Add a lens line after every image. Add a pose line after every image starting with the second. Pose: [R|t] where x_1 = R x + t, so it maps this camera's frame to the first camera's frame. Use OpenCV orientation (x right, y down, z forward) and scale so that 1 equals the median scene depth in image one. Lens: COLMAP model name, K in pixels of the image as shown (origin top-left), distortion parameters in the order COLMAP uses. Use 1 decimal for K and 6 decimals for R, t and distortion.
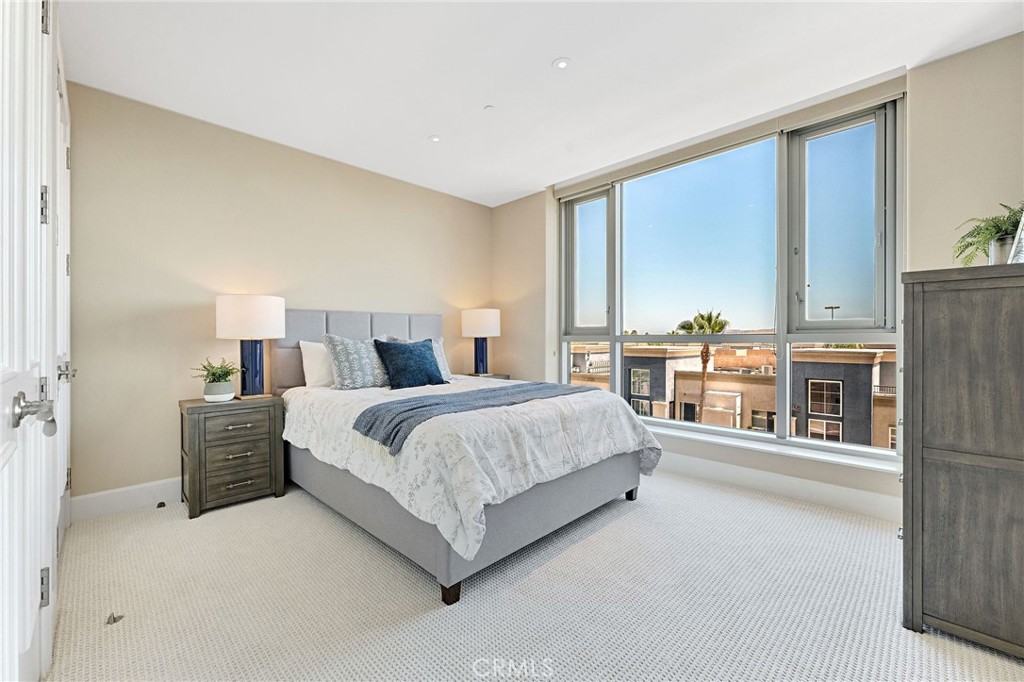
lens RADIAL K [[418.2, 0, 503.3], [0, 418.2, 340.1], [0, 0, 1]] dist [0.002798, -0.000269]
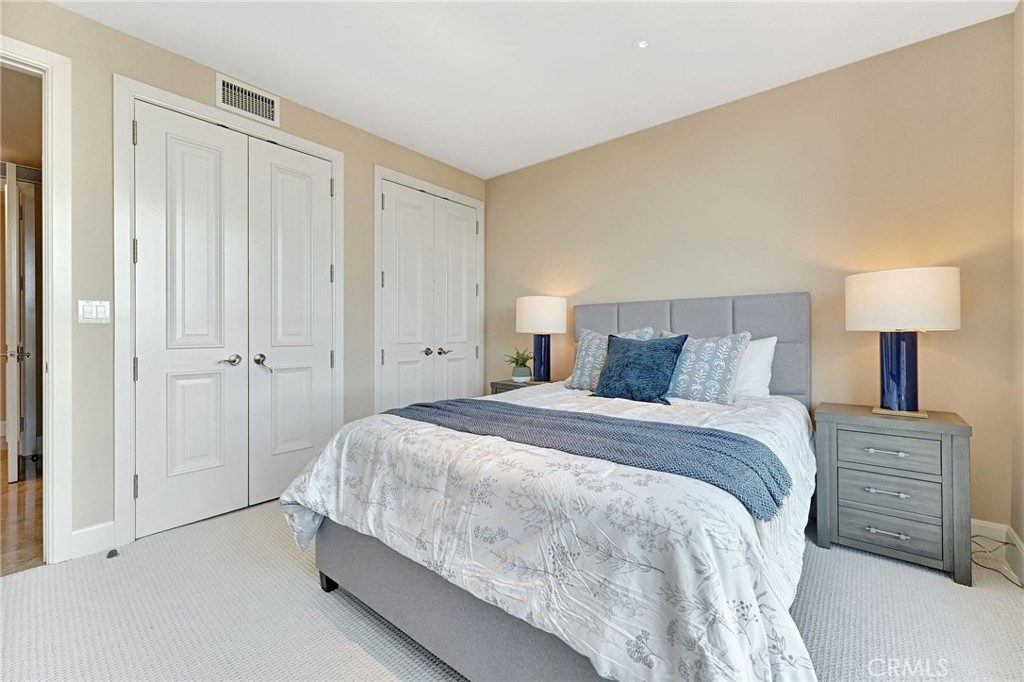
lens RADIAL K [[418.2, 0, 505.5], [0, 418.2, 333.5], [0, 0, 1]] dist [0.002798, -0.000269]
pose [[0.086530, 0.007950, -0.996217, 0.582005], [-0.002728, 0.999966, 0.007743, -0.011897], [0.996245, 0.002048, 0.086549, 0.819877]]
